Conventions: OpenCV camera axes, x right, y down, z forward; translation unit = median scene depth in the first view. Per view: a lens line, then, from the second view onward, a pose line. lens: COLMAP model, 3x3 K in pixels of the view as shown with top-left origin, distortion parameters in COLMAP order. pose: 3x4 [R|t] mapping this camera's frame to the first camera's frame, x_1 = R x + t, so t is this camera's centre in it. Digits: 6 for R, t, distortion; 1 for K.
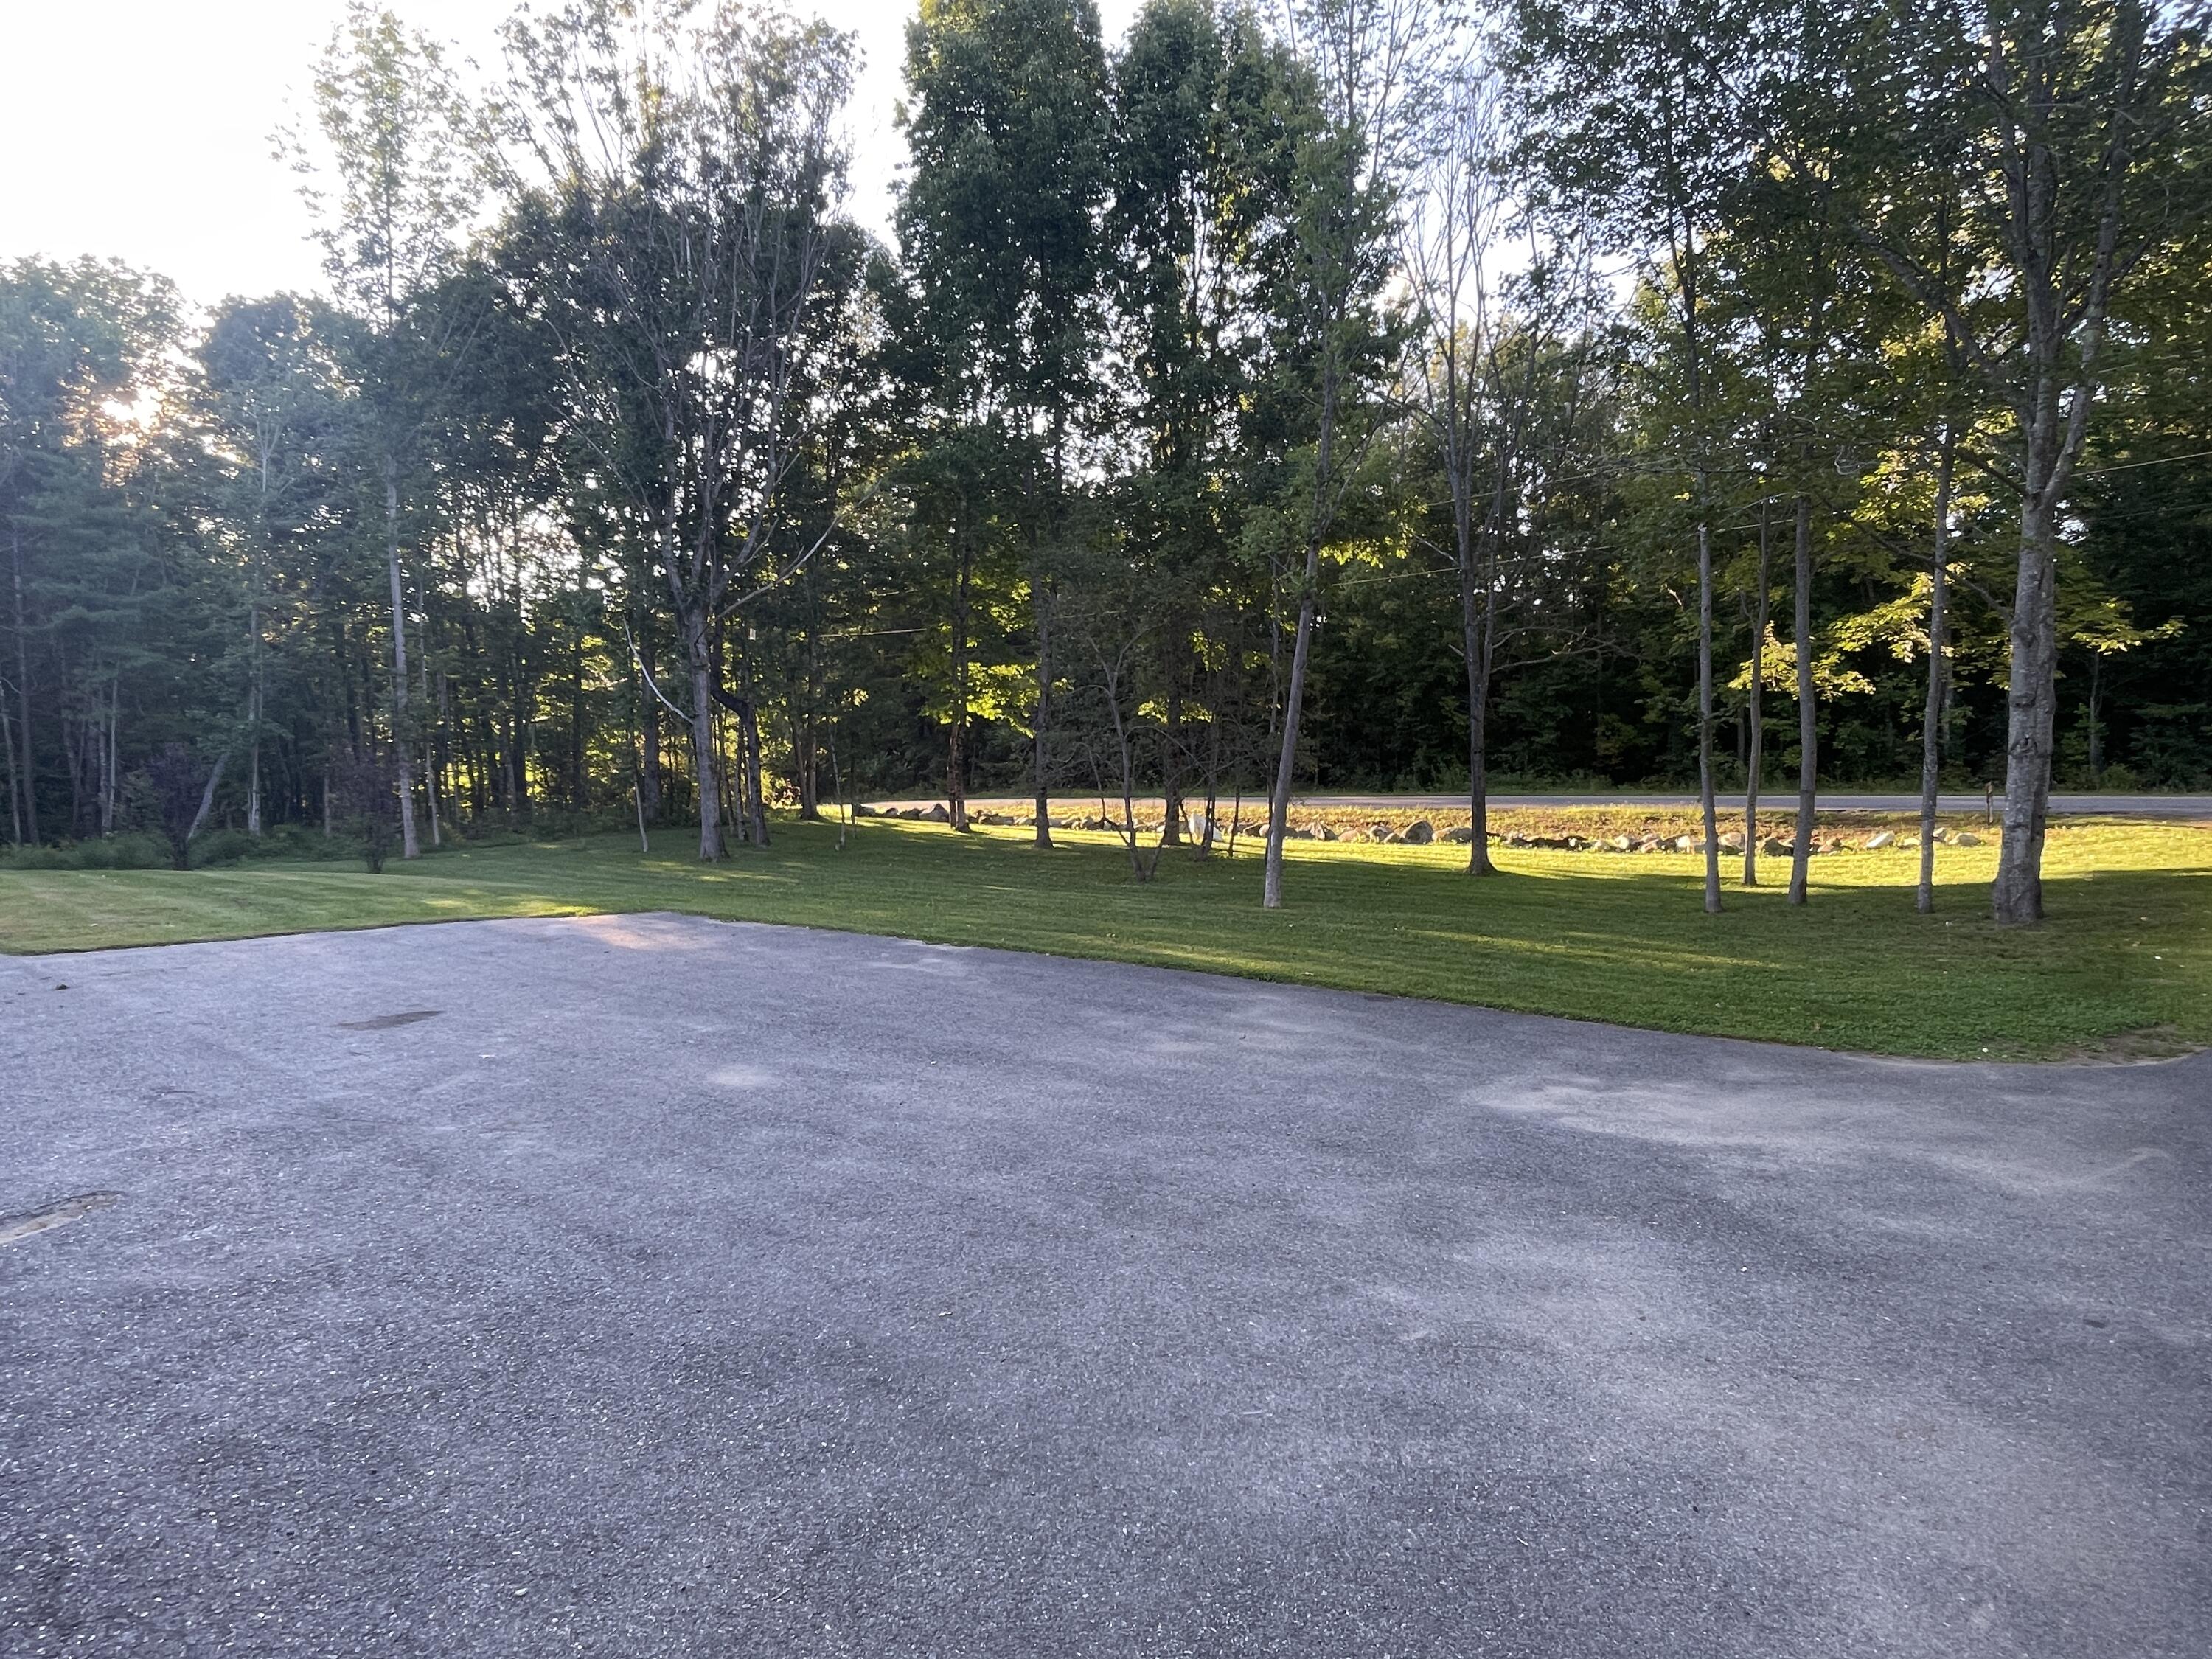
lens RADIAL K [[1178.9, 0, 1106.0], [0, 1178.9, 829.5], [0, 0, 1]] dist [-0.003814, 0.001151]
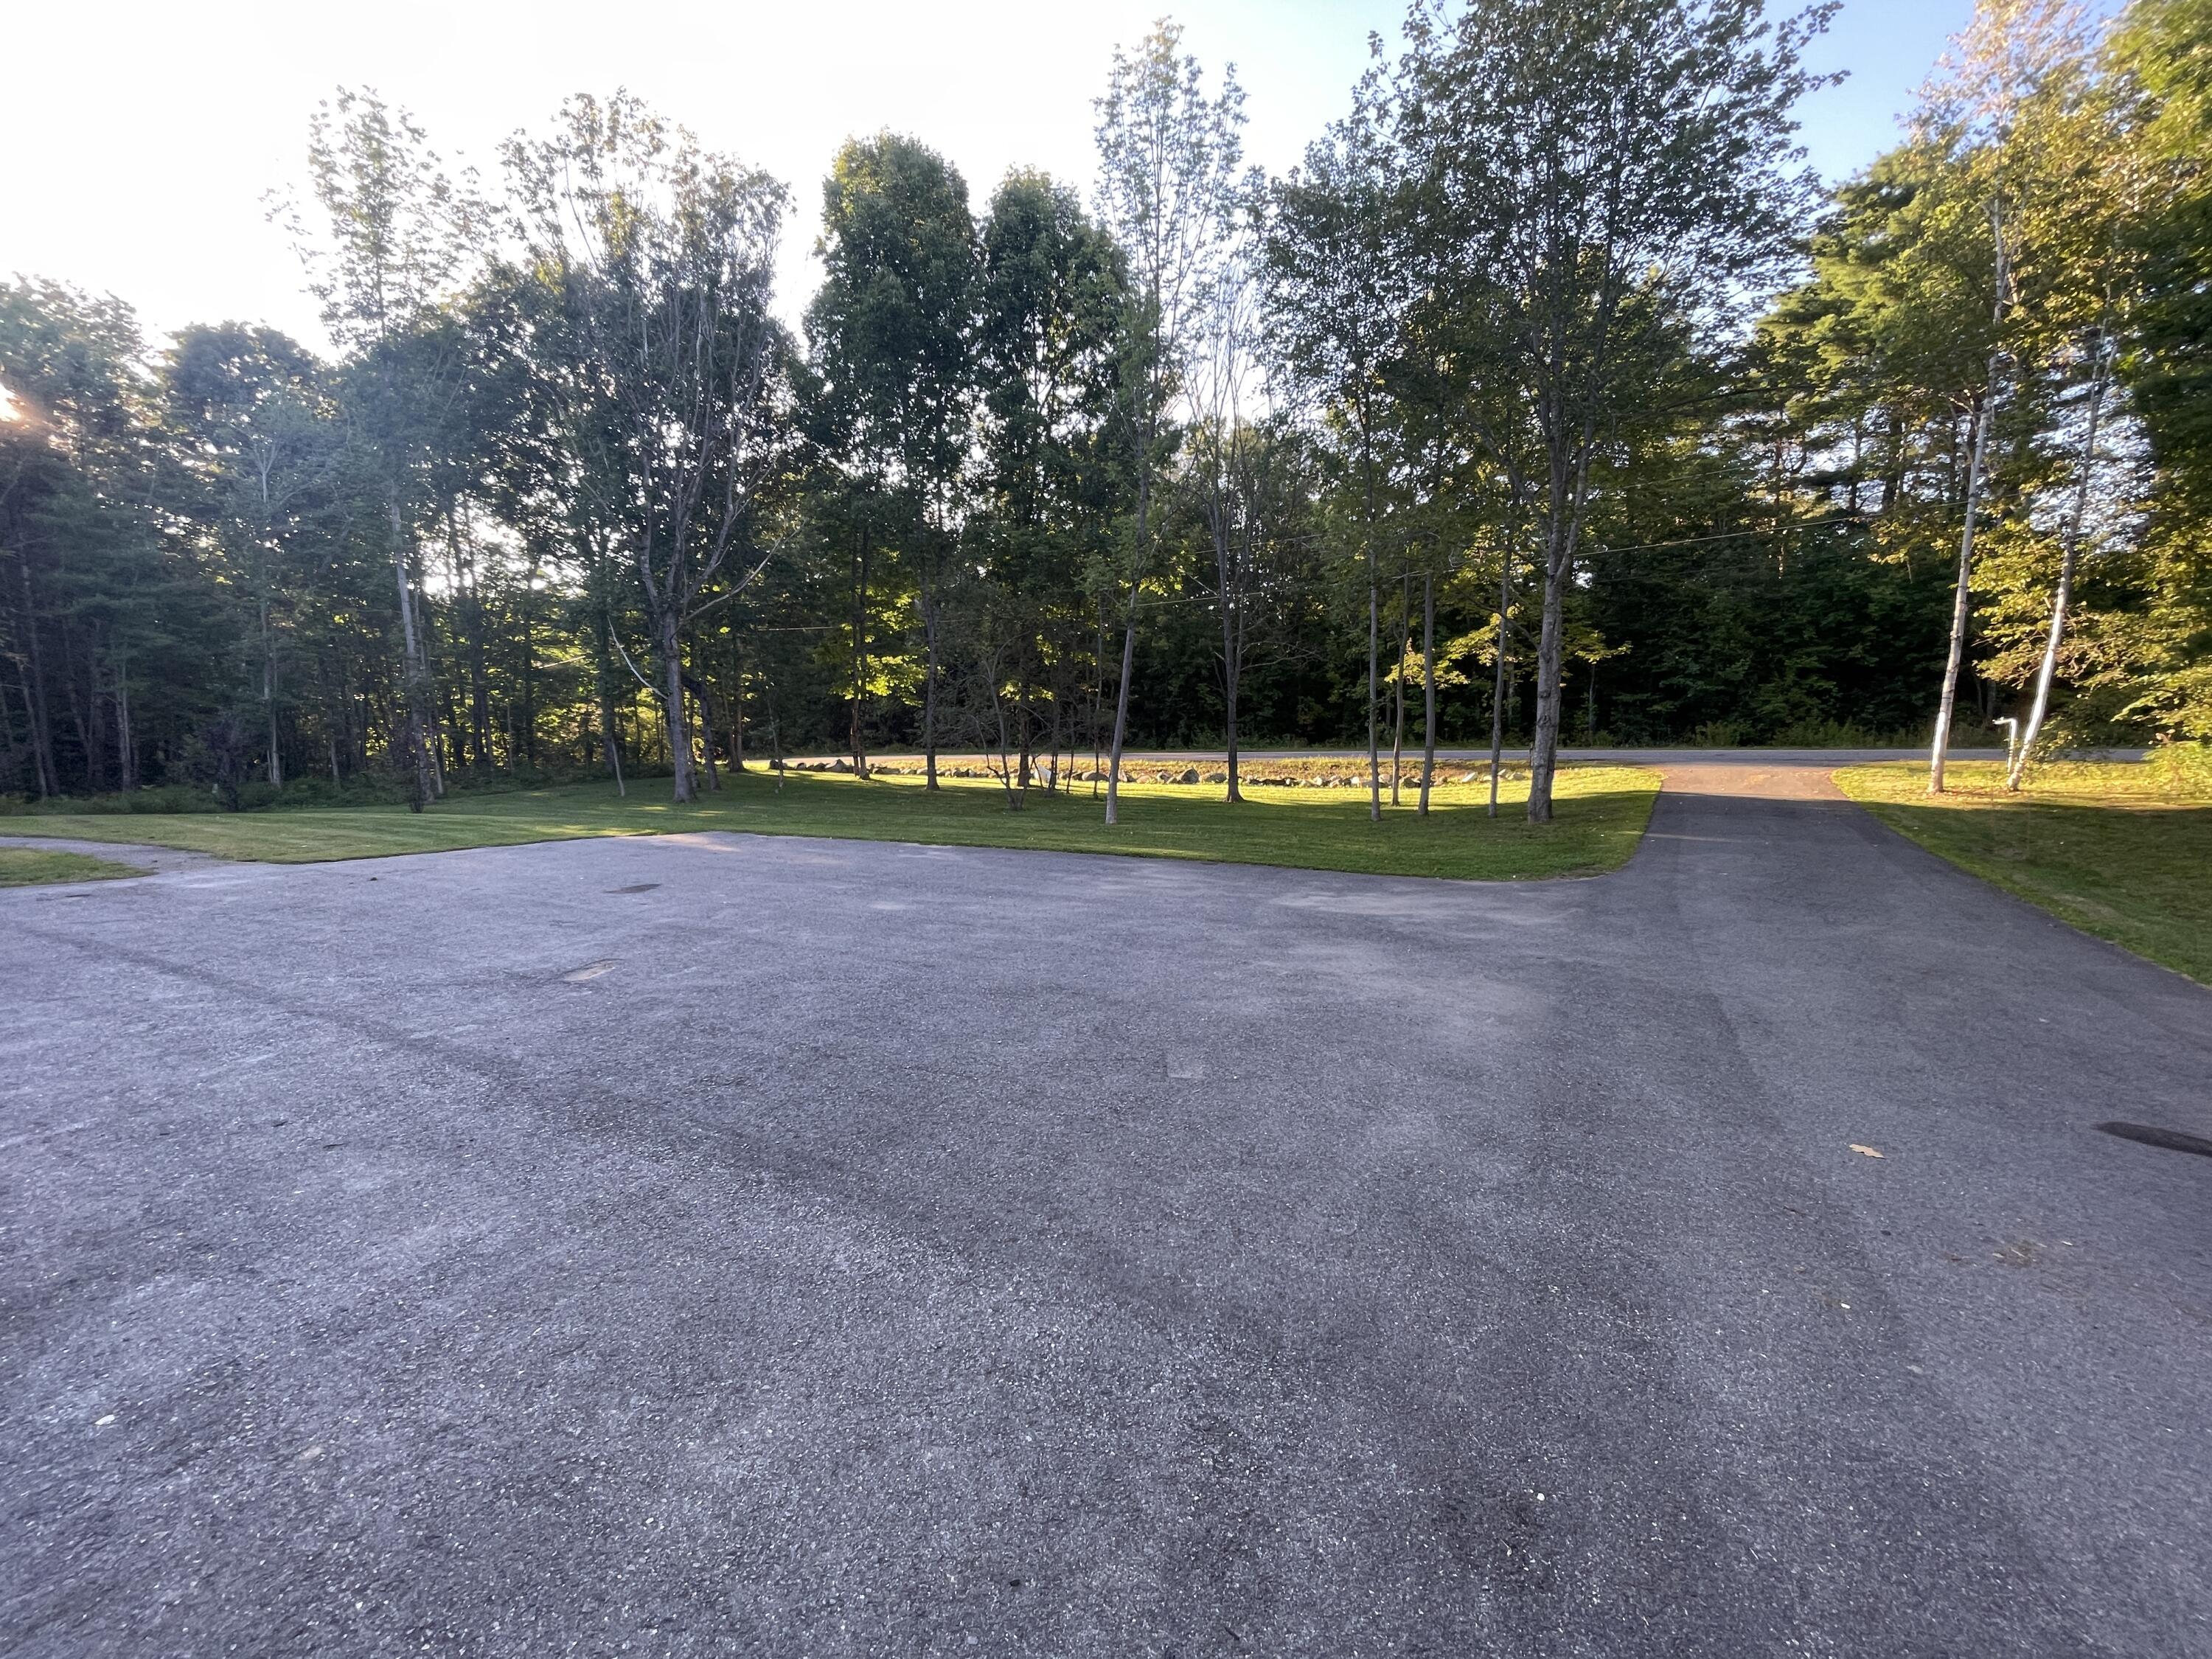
lens RADIAL K [[878.6, 0, 1106.0], [0, 878.6, 829.5], [0, 0, 1]] dist [0.008931, -0.000115]
pose [[0.982298, -0.020546, 0.186196, -0.058045], [0.009863, 0.998261, 0.058121, 0.004718], [-0.187067, -0.055256, 0.980792, -0.092406]]
